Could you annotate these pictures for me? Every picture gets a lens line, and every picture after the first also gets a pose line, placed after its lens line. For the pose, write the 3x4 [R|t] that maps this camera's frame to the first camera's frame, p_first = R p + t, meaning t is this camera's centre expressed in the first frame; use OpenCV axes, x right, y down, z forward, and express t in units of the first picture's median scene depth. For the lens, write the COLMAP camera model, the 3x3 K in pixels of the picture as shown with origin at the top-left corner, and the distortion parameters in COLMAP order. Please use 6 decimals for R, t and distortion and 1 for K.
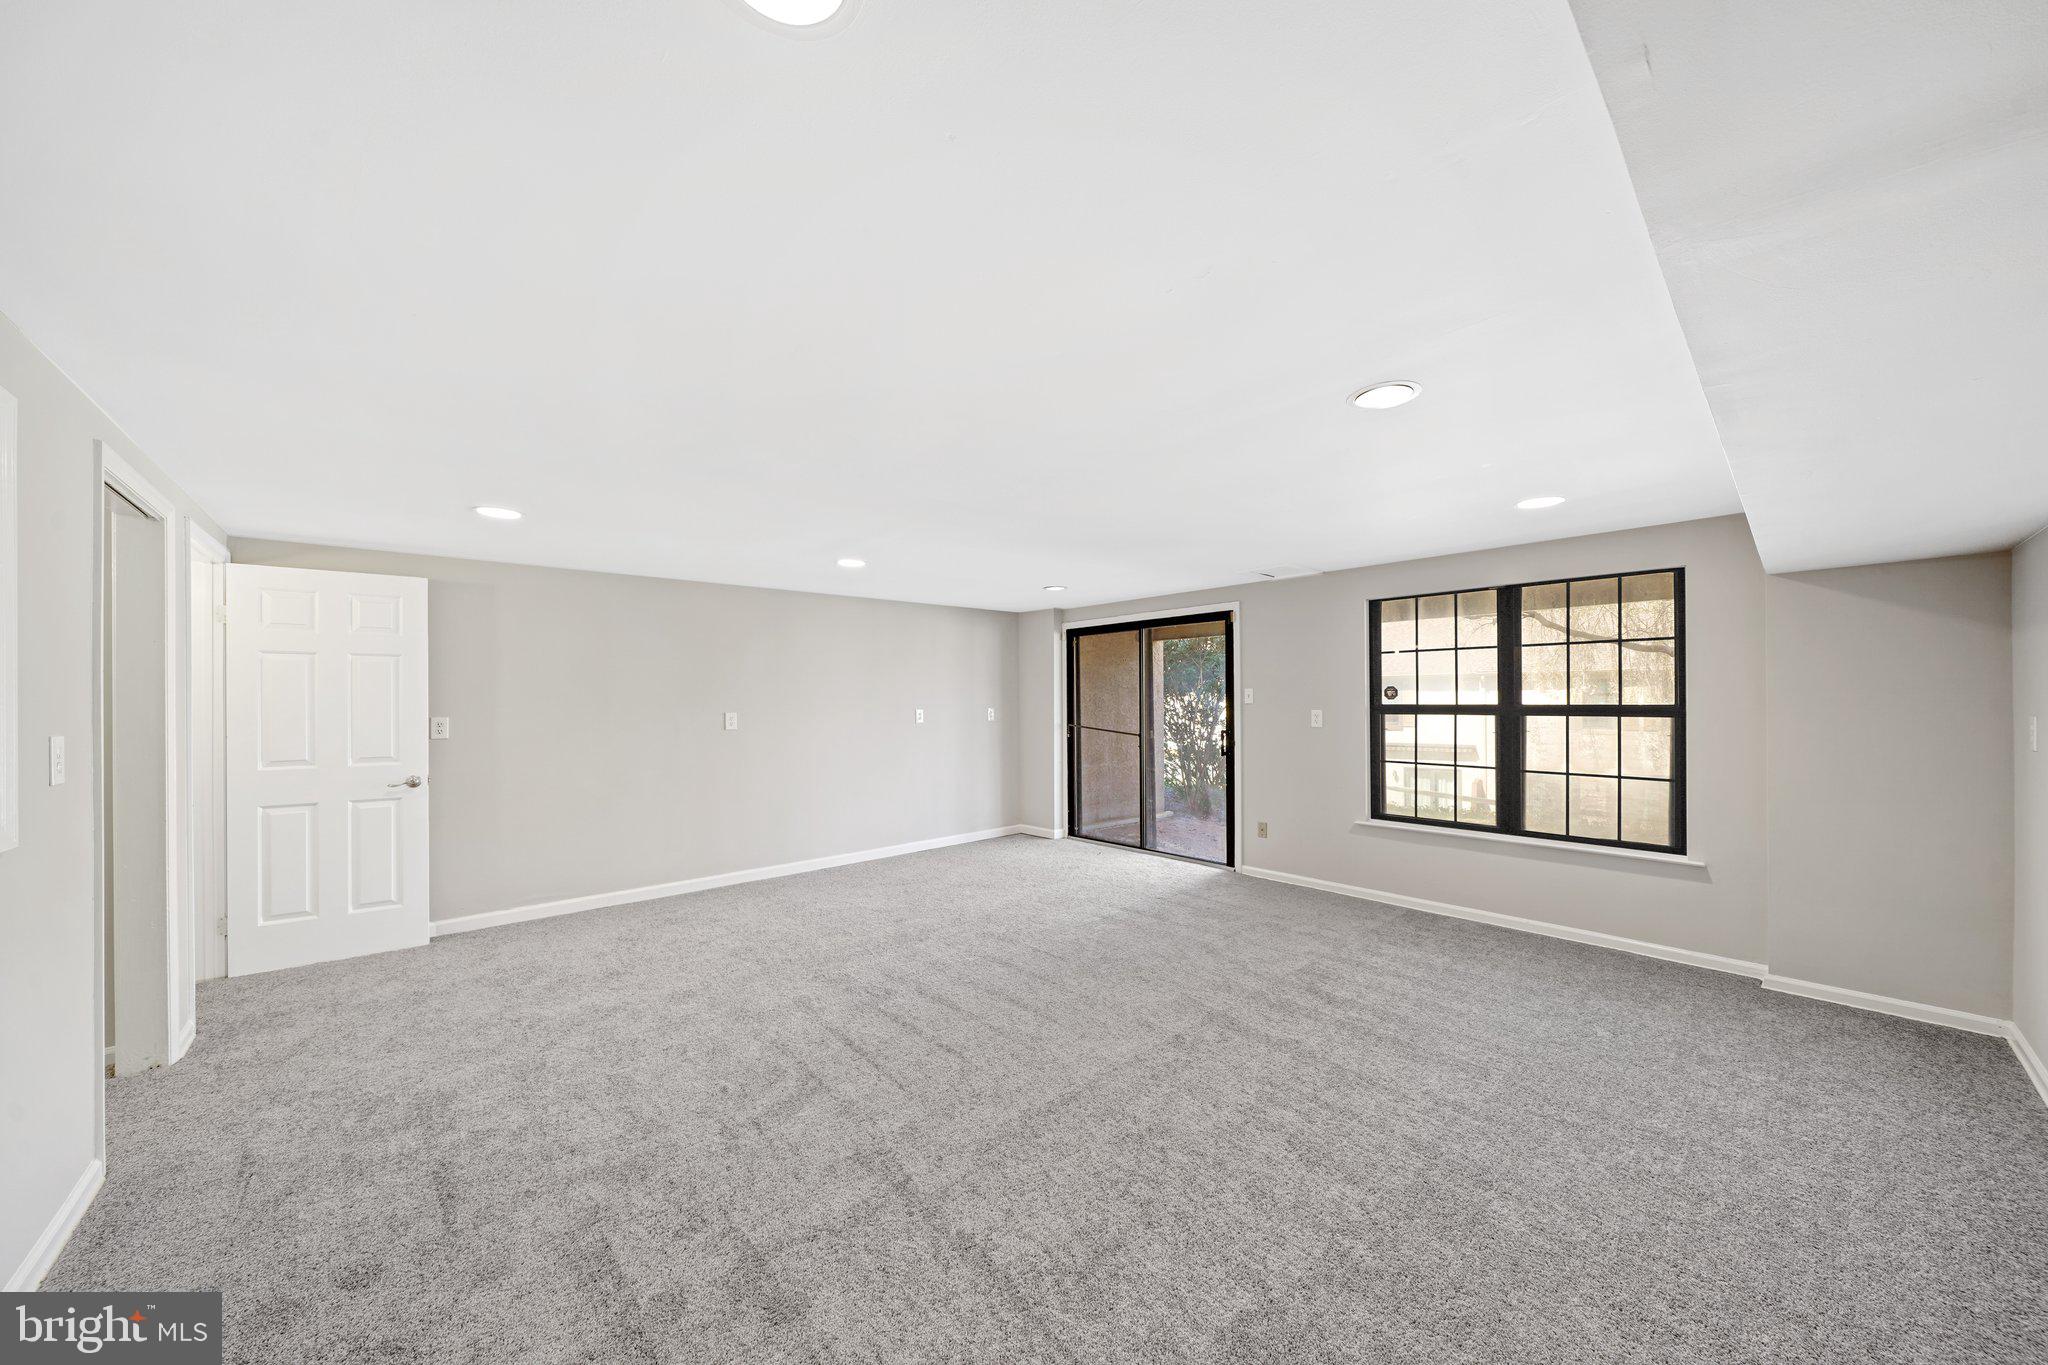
lens RADIAL K [[699.4, 0, 1023.0], [0, 699.4, 689.2], [0, 0, 1]] dist [-0.006783, -0.000228]
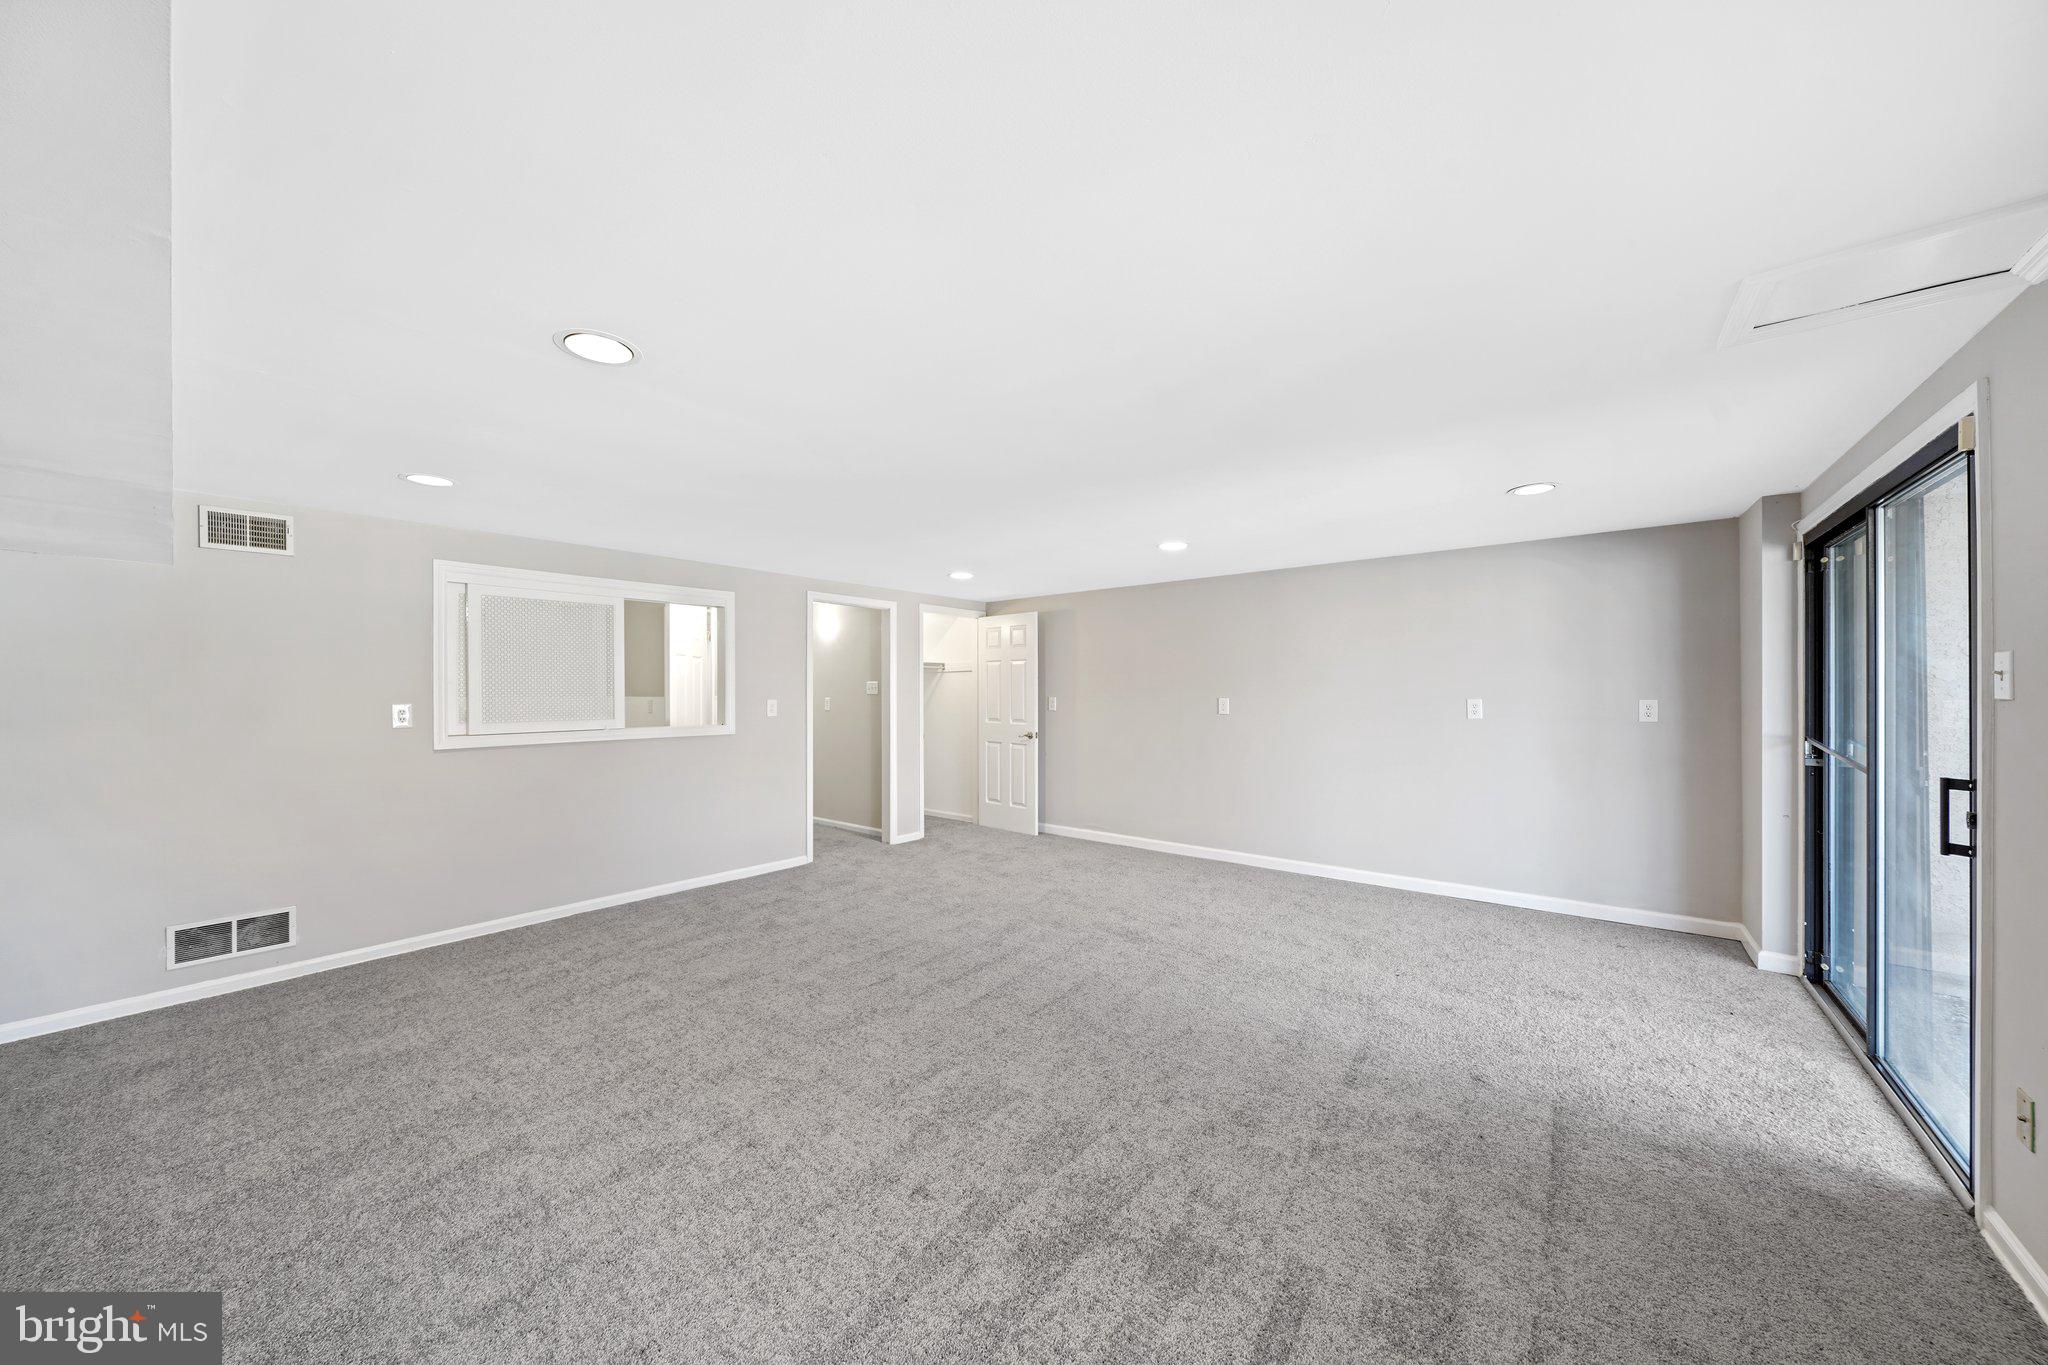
lens RADIAL K [[699.4, 0, 1023.0], [0, 699.4, 689.2], [0, 0, 1]] dist [-0.006783, -0.000228]
pose [[0.162000, 0.008132, -0.986757, 0.720554], [0.017525, 0.999785, 0.011117, 0.004238], [0.986635, -0.019094, 0.161822, 0.674129]]
